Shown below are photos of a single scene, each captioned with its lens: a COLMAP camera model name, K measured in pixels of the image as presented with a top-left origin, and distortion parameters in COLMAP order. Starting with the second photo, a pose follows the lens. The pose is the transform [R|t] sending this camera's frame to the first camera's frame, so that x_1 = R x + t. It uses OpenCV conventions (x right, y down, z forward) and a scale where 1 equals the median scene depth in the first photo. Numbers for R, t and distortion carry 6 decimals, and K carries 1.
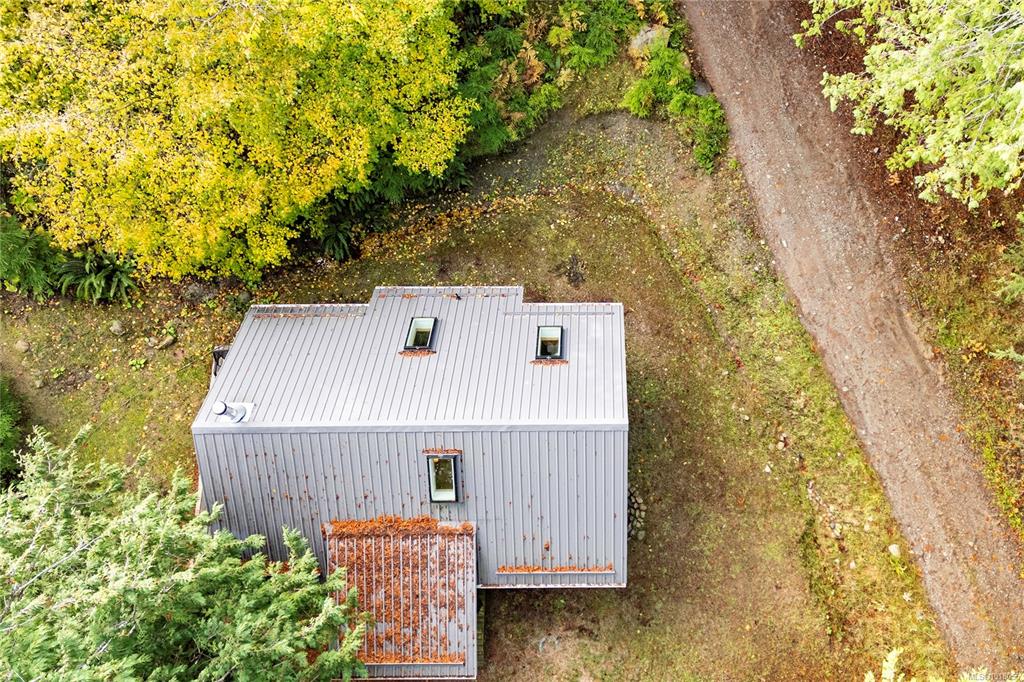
lens RADIAL K [[896.5, 0, 588.3], [0, 896.5, 314.0], [0, 0, 1]] dist [0.095227, -0.087800]
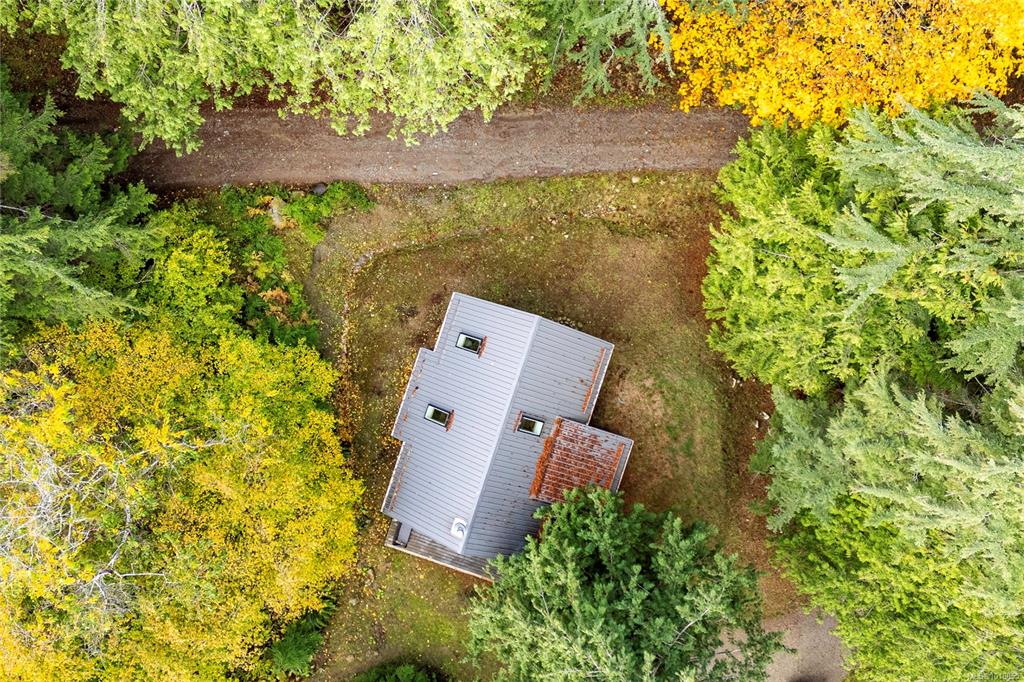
lens RADIAL K [[896.5, 0, 457.6], [0, 896.5, 343.4], [0, 0, 1]] dist [0.095227, -0.087800]
pose [[0.316016, -0.948715, 0.008653, -0.056526], [0.919184, 0.308413, 0.244912, -0.341202], [-0.235021, -0.069442, 0.969507, -0.516737]]
